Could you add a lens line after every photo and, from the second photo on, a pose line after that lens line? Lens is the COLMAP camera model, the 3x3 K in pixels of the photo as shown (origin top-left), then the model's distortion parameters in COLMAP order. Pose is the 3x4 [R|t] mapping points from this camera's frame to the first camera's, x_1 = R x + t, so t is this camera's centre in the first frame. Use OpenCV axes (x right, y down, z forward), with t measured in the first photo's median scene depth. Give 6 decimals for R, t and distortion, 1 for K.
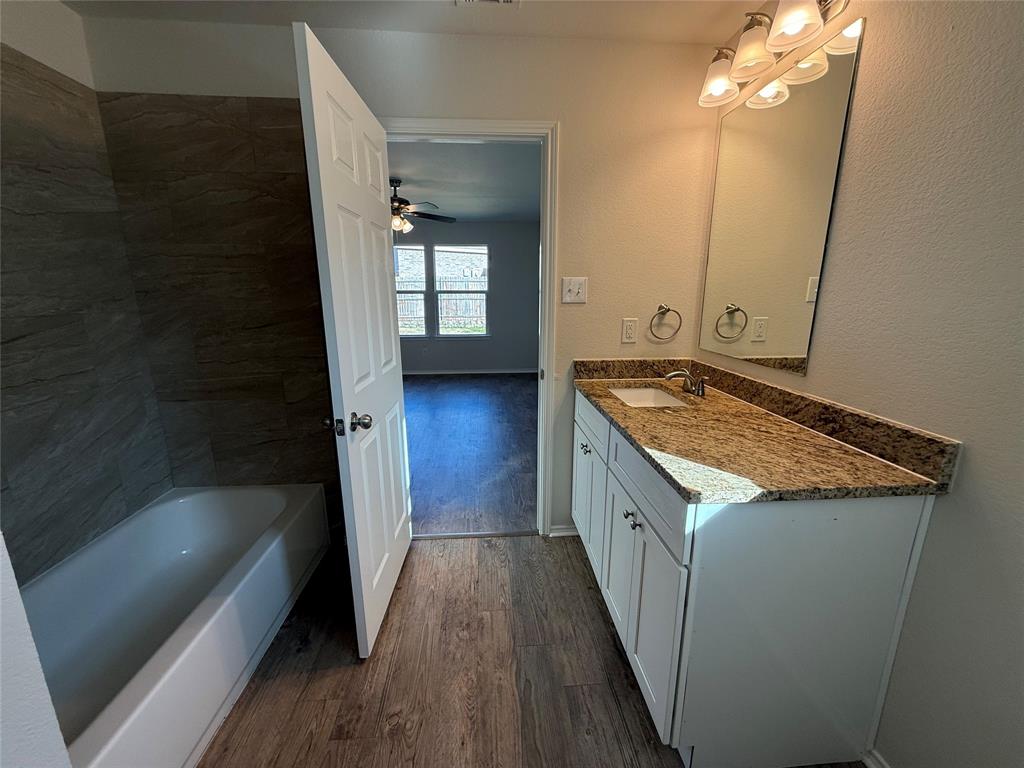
lens RADIAL K [[407.4, 0, 509.3], [0, 407.4, 383.2], [0, 0, 1]] dist [0.000292, 0.000066]
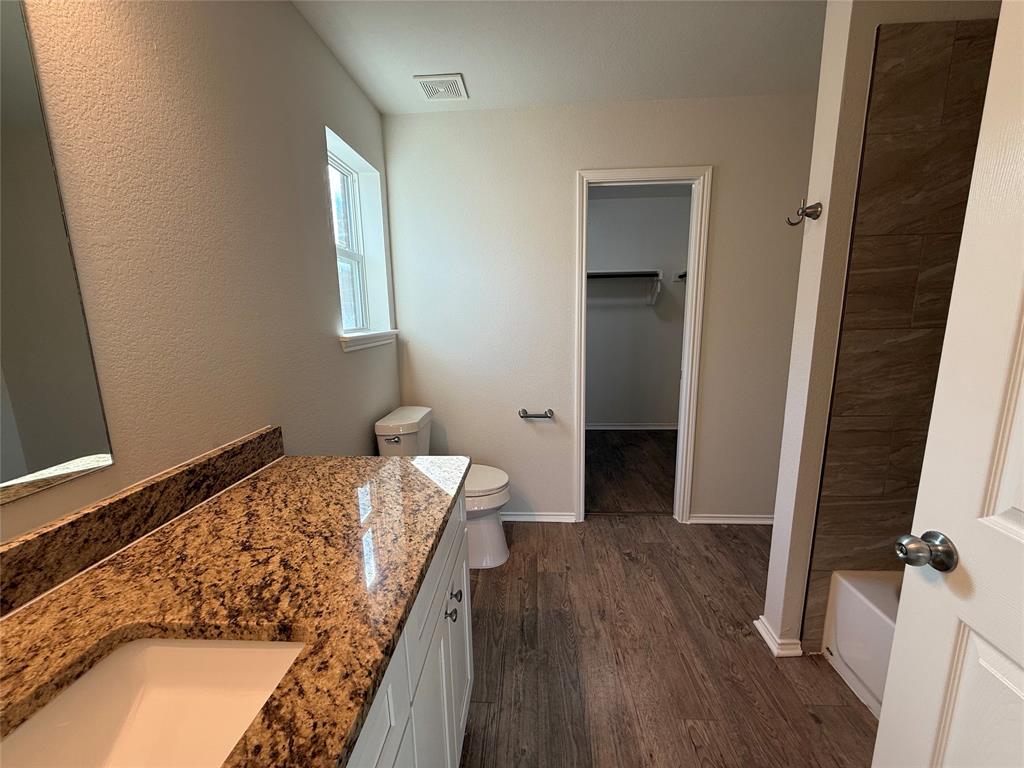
lens RADIAL K [[407.4, 0, 515.0], [0, 407.4, 380.6], [0, 0, 1]] dist [0.000292, 0.000066]
pose [[-0.992875, 0.000310, 0.119157, 0.096441], [0.046320, 0.922354, 0.383558, -0.358103], [-0.109786, 0.386345, -0.915797, 1.571667]]
